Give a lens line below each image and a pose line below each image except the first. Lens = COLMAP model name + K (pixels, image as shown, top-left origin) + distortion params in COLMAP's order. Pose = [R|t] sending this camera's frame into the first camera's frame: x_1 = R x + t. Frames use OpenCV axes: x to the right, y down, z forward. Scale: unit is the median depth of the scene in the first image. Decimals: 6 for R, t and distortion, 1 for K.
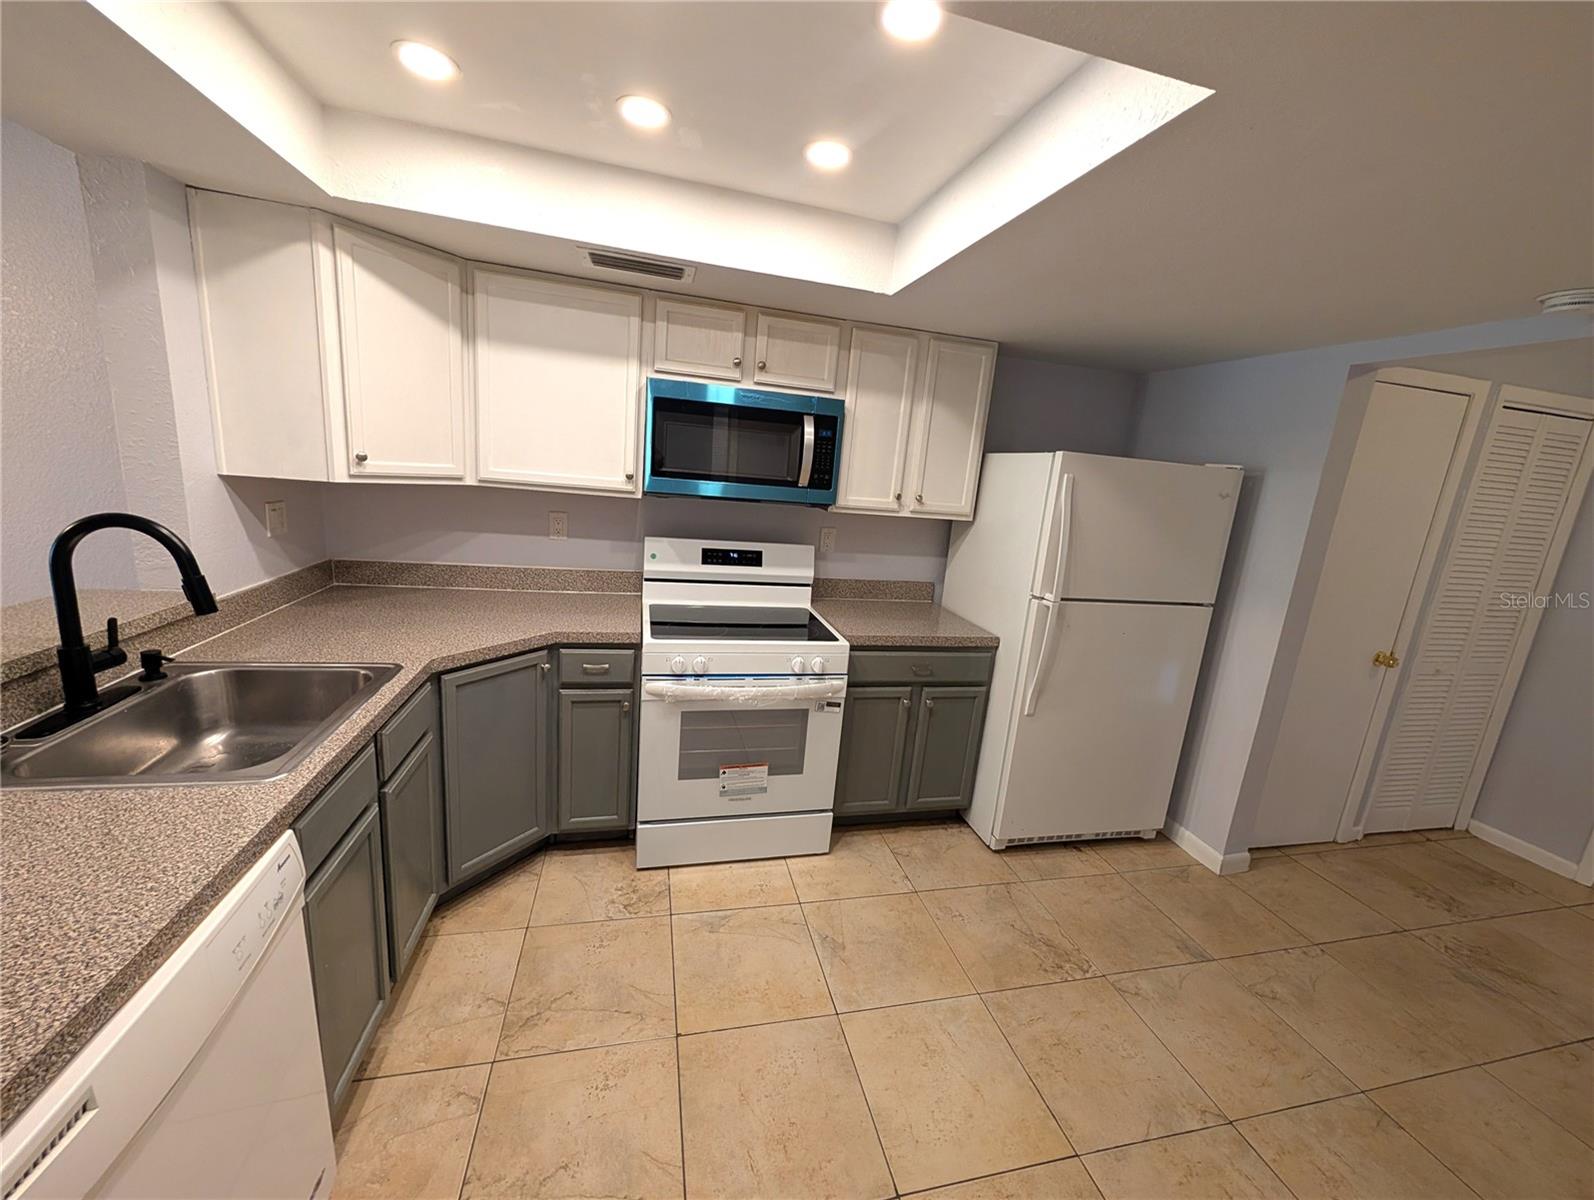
lens RADIAL K [[611.2, 0, 794.1], [0, 611.2, 595.5], [0, 0, 1]] dist [-0.000818, 0.000299]
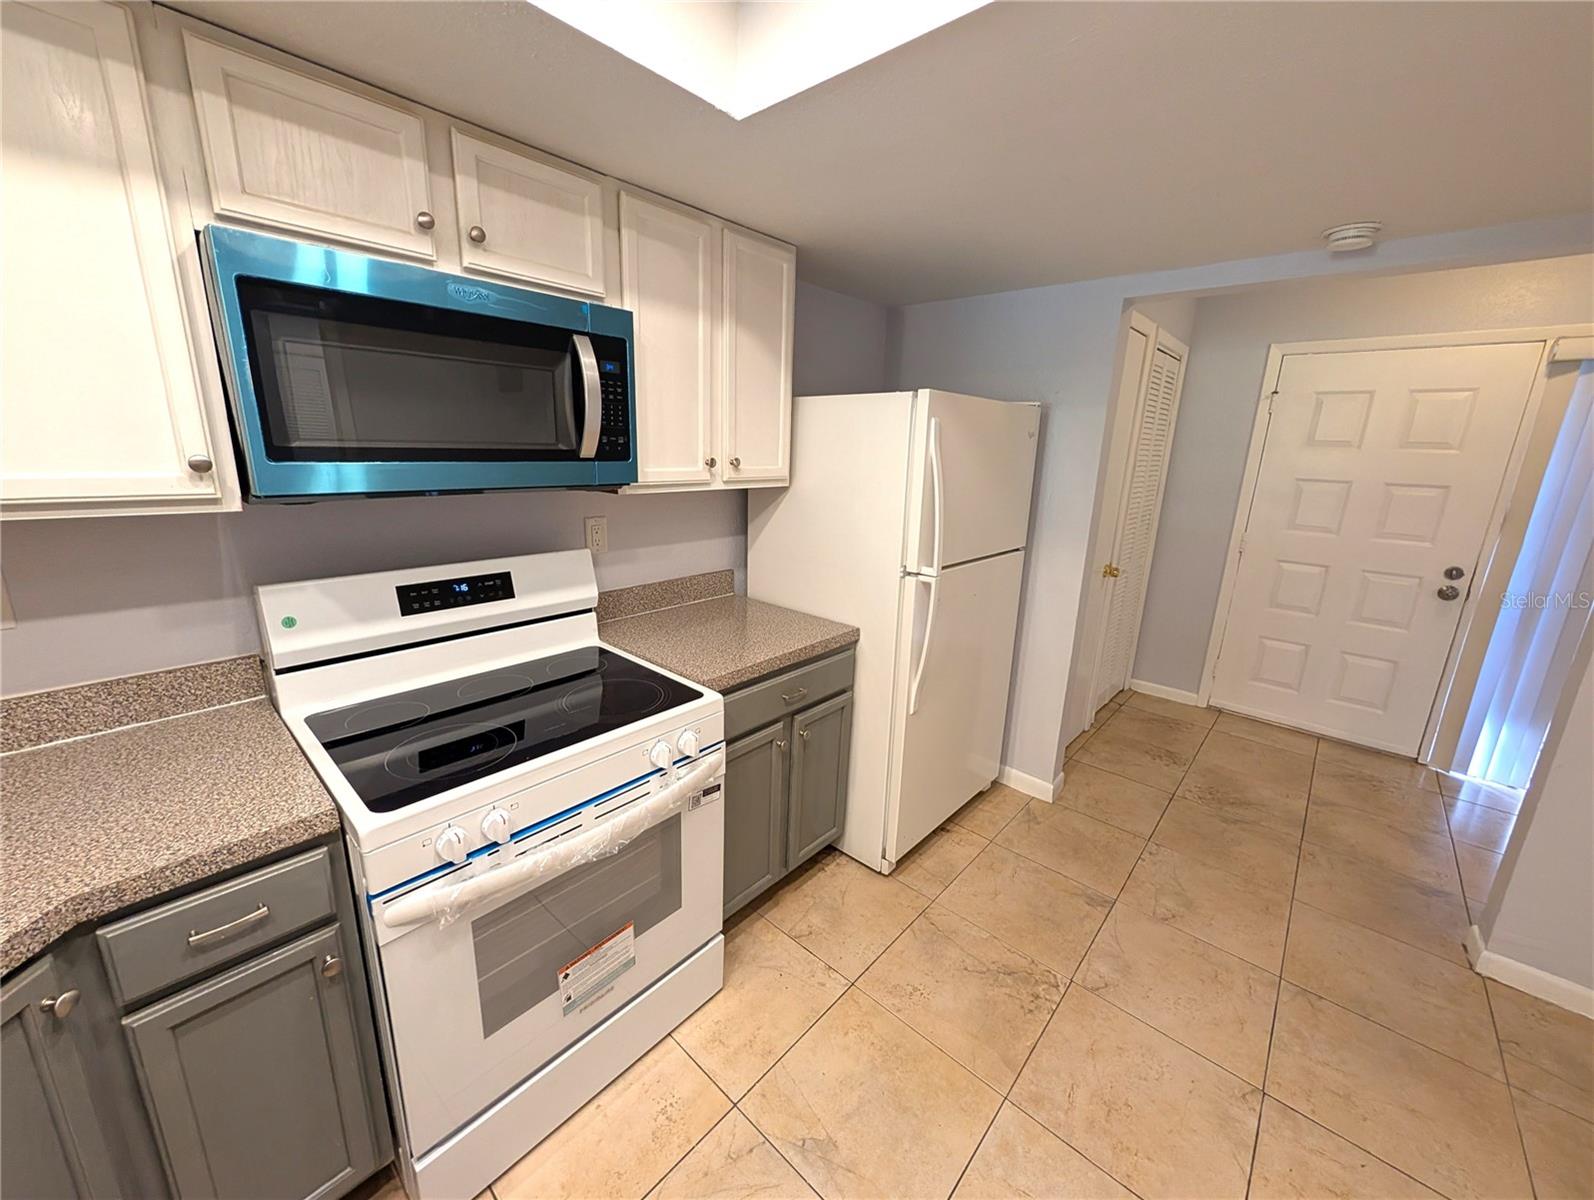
lens RADIAL K [[611.2, 0, 794.1], [0, 611.2, 595.5], [0, 0, 1]] dist [-0.000818, 0.000299]
pose [[0.824728, -0.194467, 0.531042, -0.162429], [0.157990, 0.980858, 0.113826, -0.082998], [-0.543013, -0.009976, 0.839665, 0.388501]]
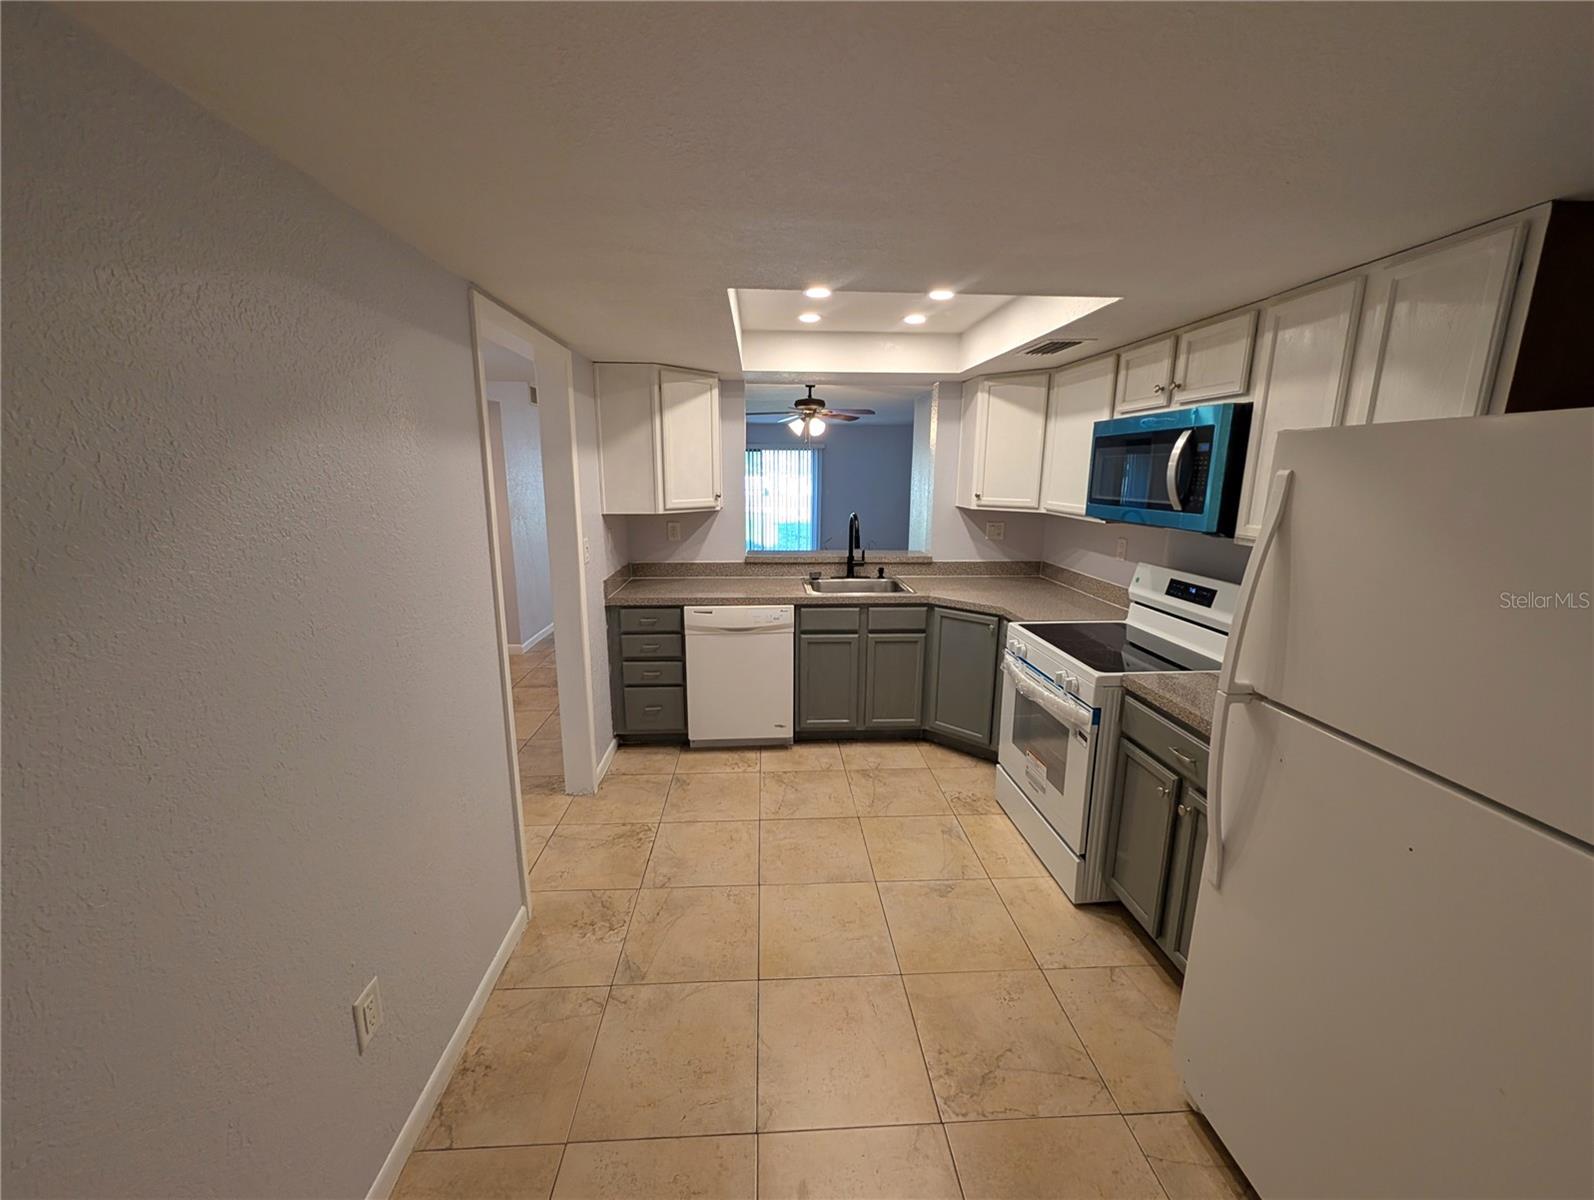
lens RADIAL K [[611.2, 0, 794.1], [0, 611.2, 595.5], [0, 0, 1]] dist [-0.000818, 0.000299]
pose [[-0.182146, 0.110697, -0.977021, 0.994398], [-0.230796, 0.961070, 0.151917, -0.066428], [0.955801, 0.253163, -0.149506, 0.635359]]
